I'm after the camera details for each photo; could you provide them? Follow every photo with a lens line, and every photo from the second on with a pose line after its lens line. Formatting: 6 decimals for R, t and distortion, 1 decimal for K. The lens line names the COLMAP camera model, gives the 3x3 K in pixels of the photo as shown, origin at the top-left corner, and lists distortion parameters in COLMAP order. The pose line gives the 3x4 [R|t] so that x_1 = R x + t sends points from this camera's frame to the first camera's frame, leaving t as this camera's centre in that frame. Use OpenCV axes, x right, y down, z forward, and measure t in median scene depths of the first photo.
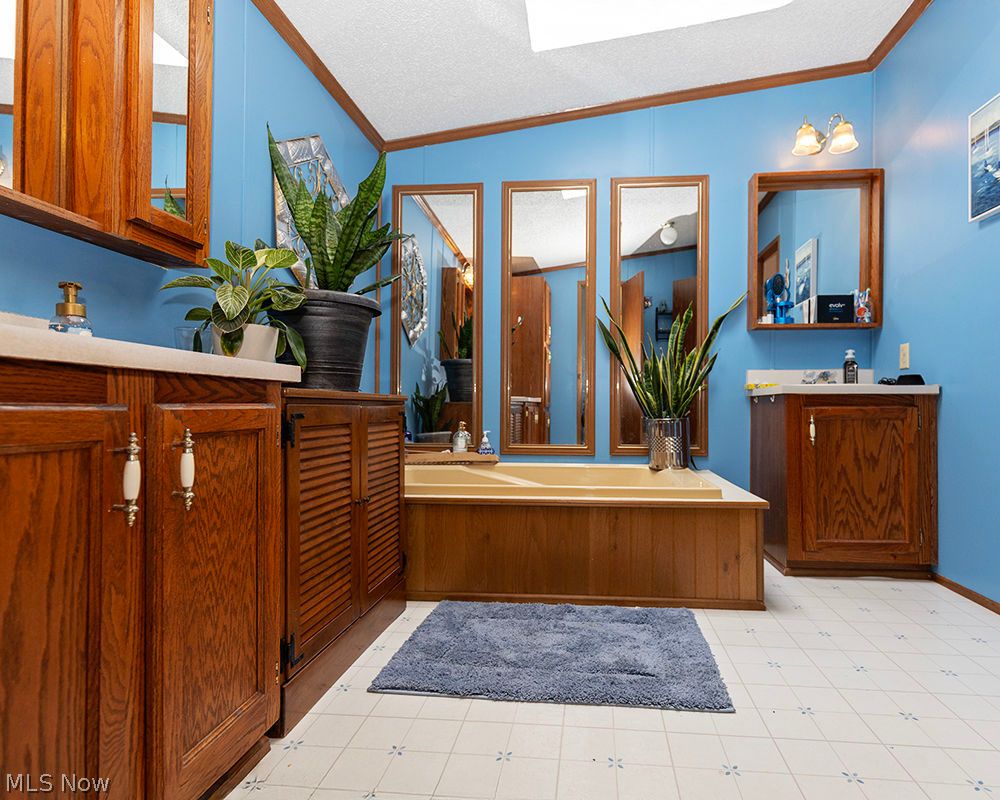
lens RADIAL K [[535.1, 0, 547.6], [0, 535.1, 401.5], [0, 0, 1]] dist [0.007705, -0.000604]
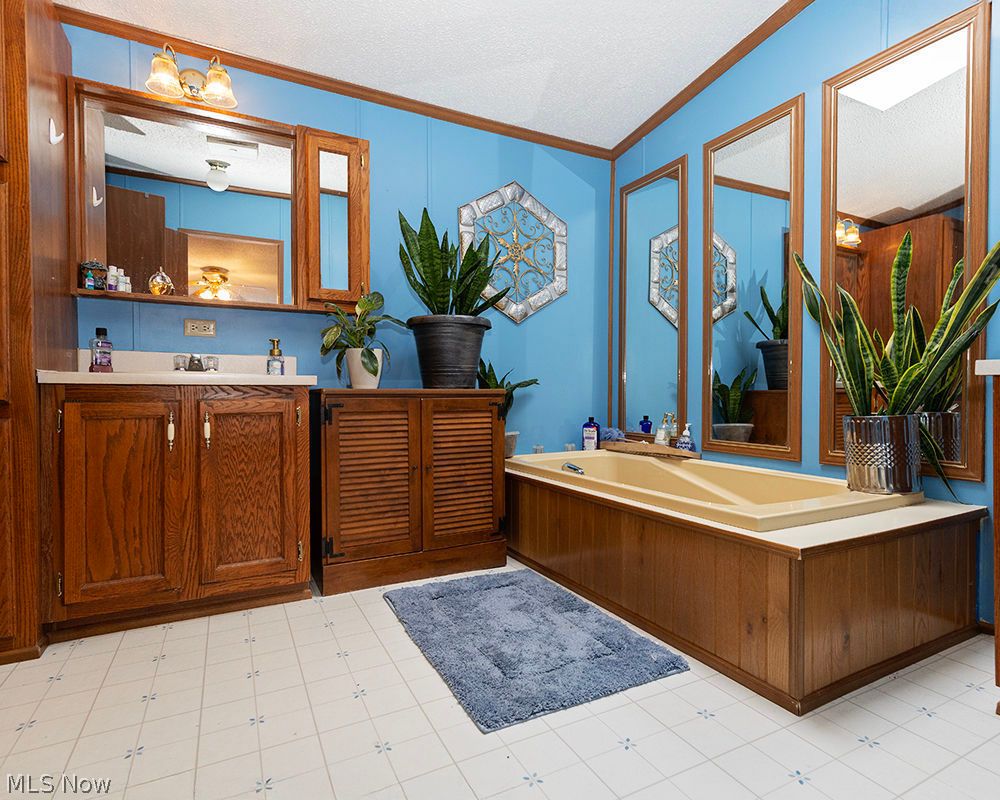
lens RADIAL K [[535.1, 0, 503.8], [0, 535.1, 400.0], [0, 0, 1]] dist [0.007705, -0.000604]
pose [[0.544168, 0.006448, -0.838951, 0.950032], [0.011508, 0.999819, 0.015149, -0.006092], [0.838897, -0.017898, 0.543996, 0.447958]]
